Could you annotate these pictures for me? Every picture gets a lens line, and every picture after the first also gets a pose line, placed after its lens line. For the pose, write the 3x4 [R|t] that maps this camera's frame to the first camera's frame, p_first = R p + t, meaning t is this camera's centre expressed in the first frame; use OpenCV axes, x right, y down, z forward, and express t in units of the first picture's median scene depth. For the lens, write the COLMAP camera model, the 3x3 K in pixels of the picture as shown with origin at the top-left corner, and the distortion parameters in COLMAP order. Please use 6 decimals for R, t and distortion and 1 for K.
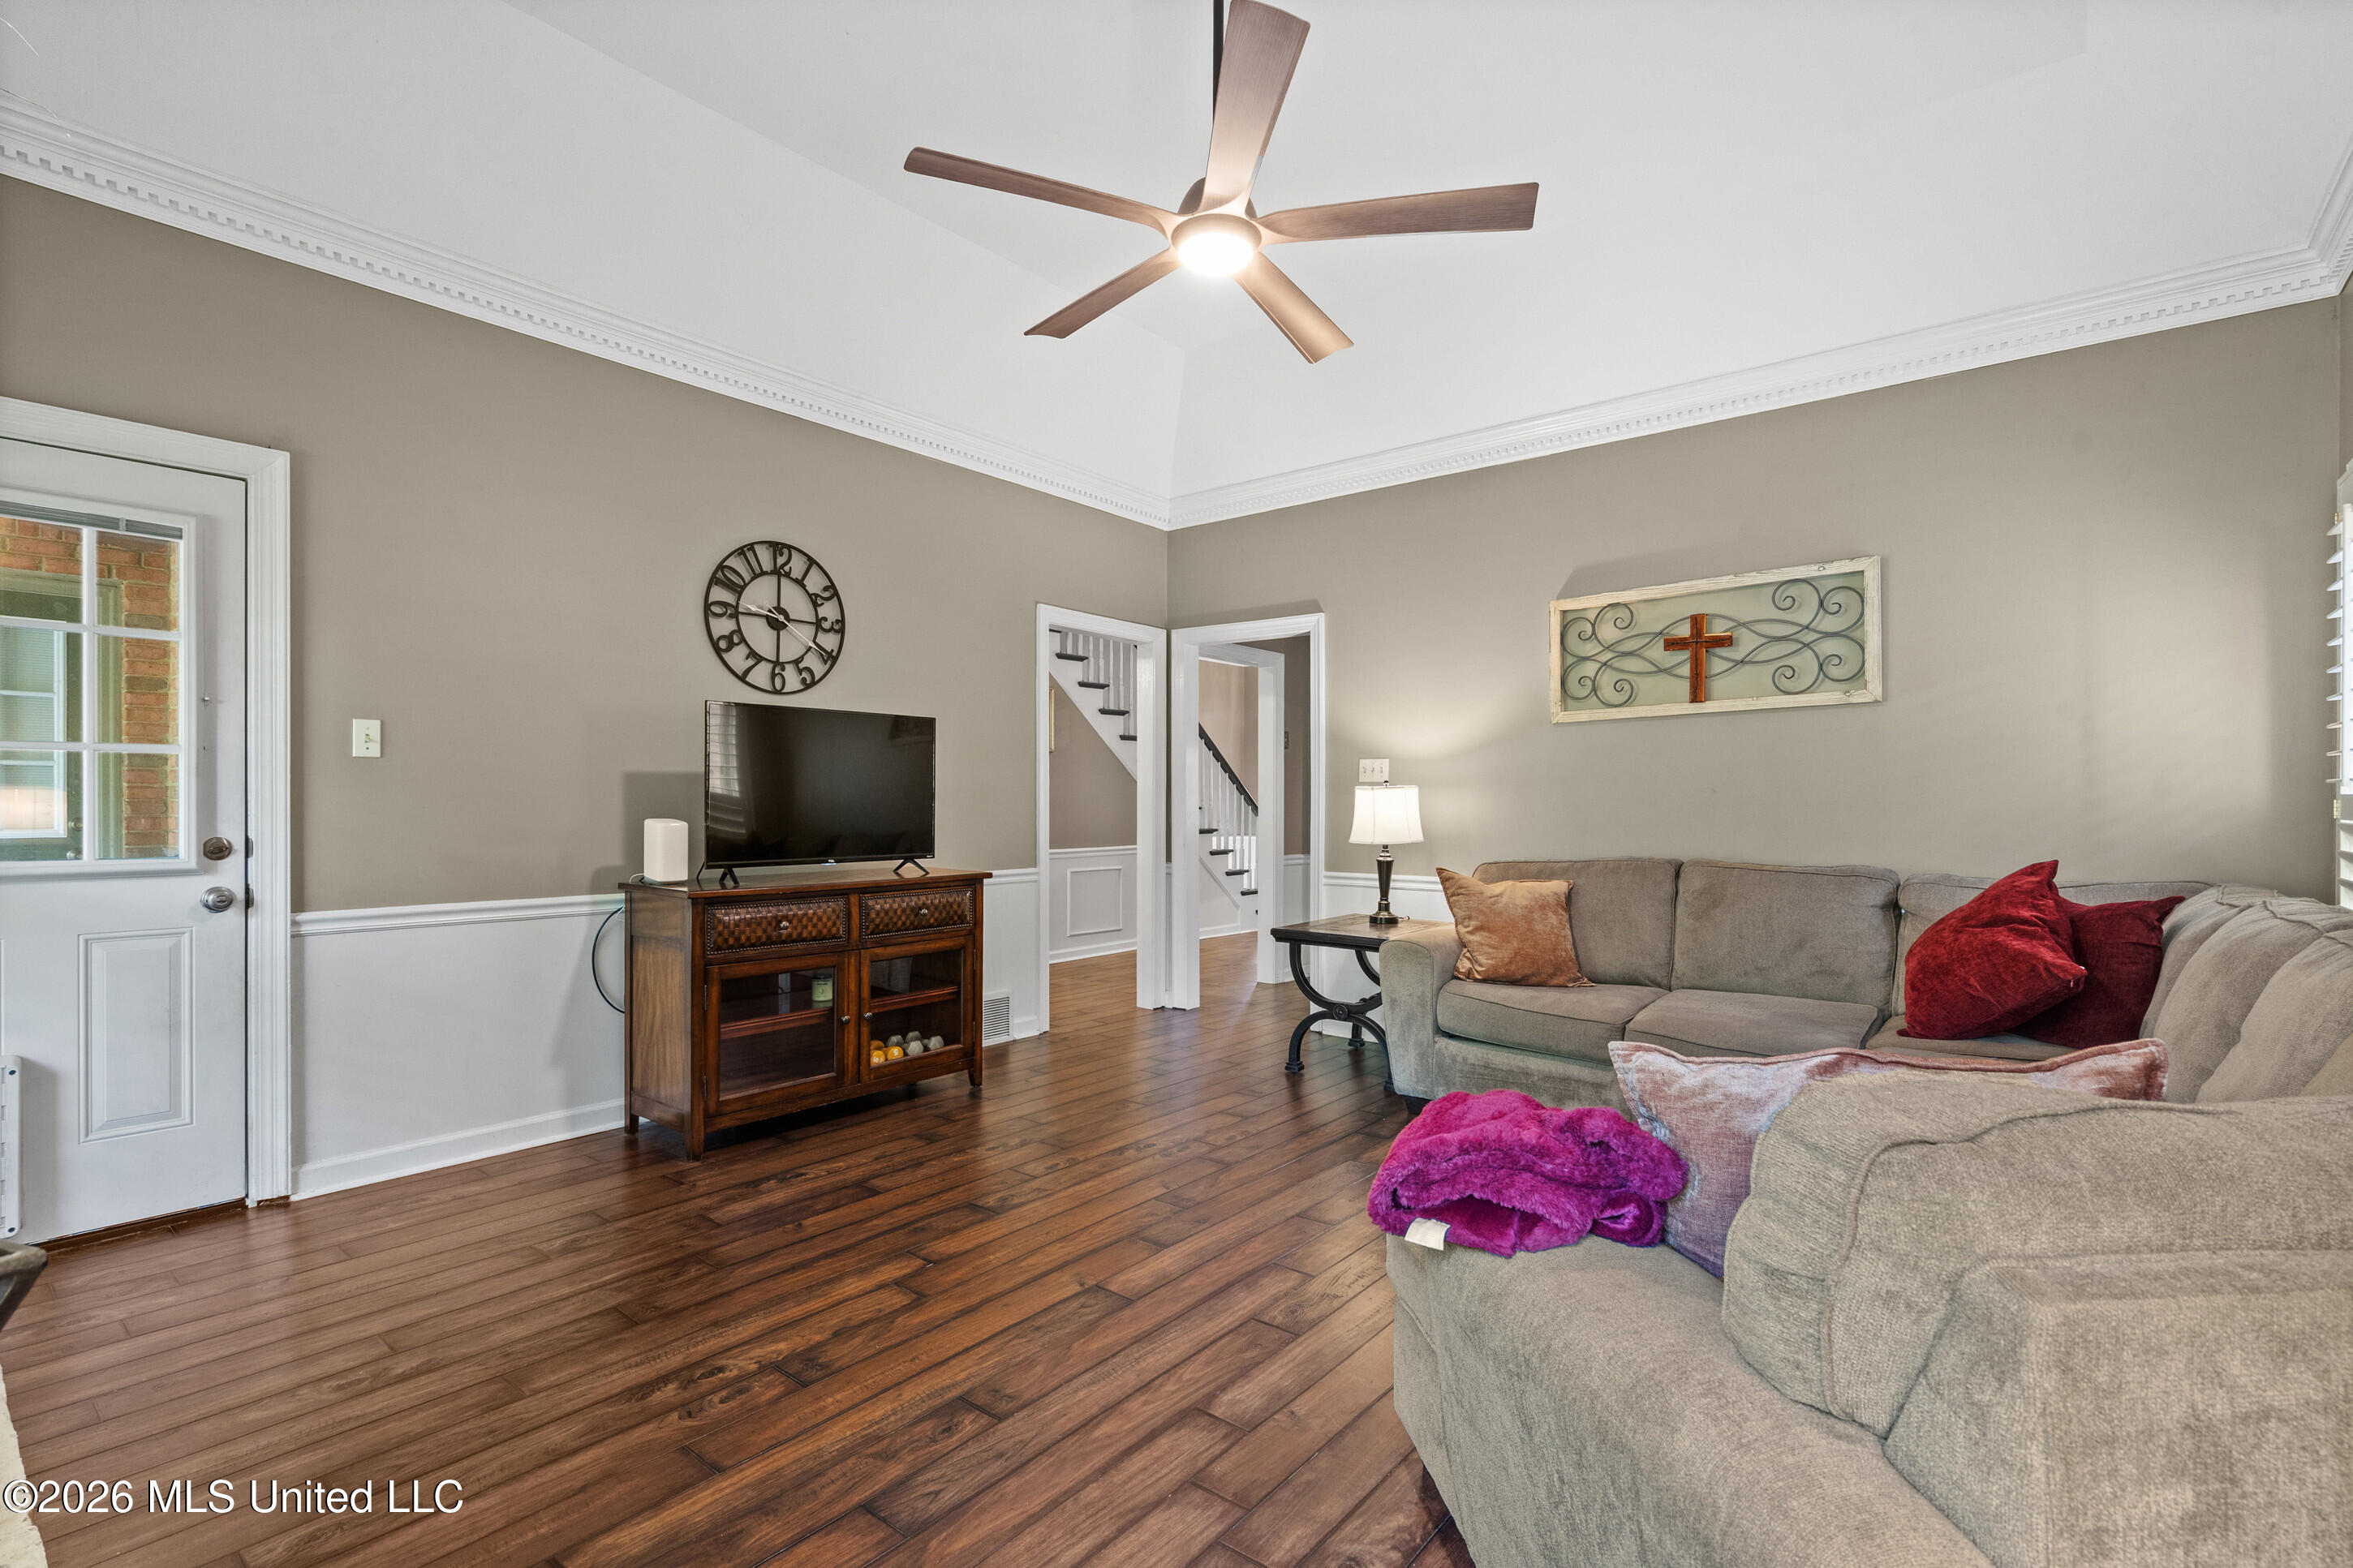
lens RADIAL K [[1083.4, 0, 1174.0], [0, 1083.4, 798.0], [0, 0, 1]] dist [-0.010278, 0.001093]
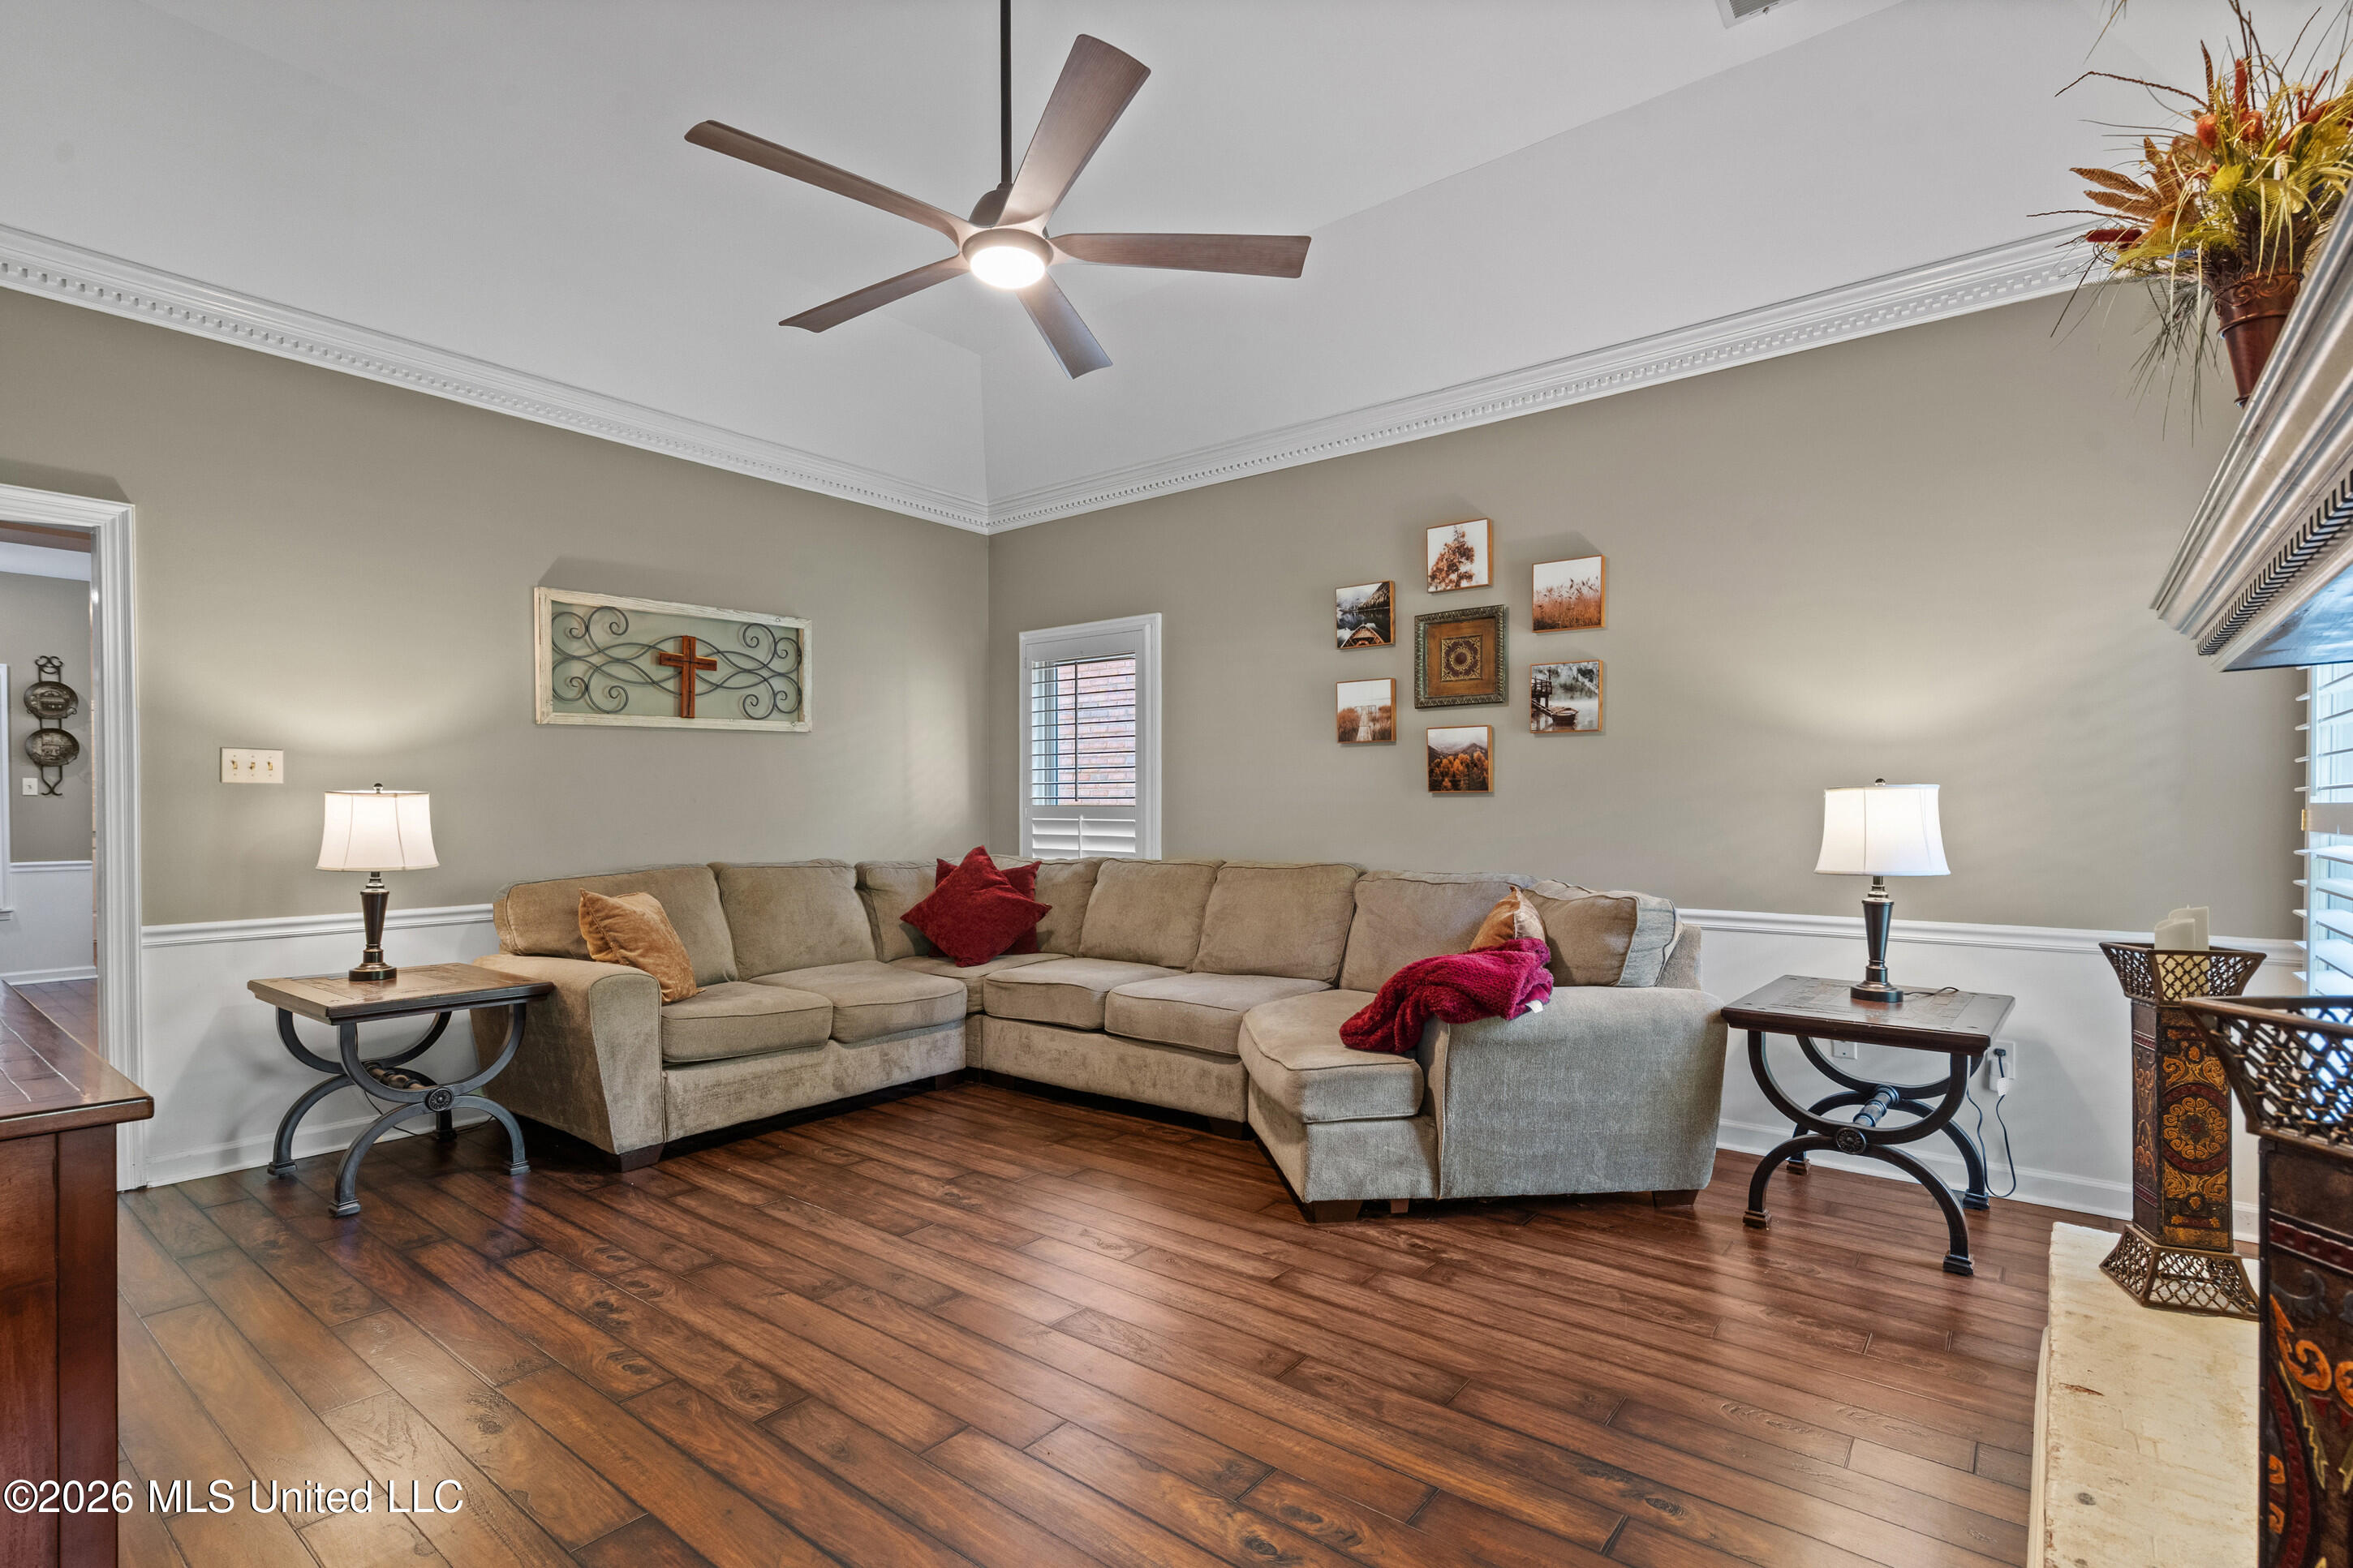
lens RADIAL K [[1083.4, 0, 1168.4], [0, 1083.4, 804.3], [0, 0, 1]] dist [-0.010278, 0.001093]
pose [[0.000300, 0.000262, 1.000000, -0.637113], [-0.001902, 0.999998, -0.000261, -0.003162], [-0.999998, -0.001902, 0.000301, 0.560708]]
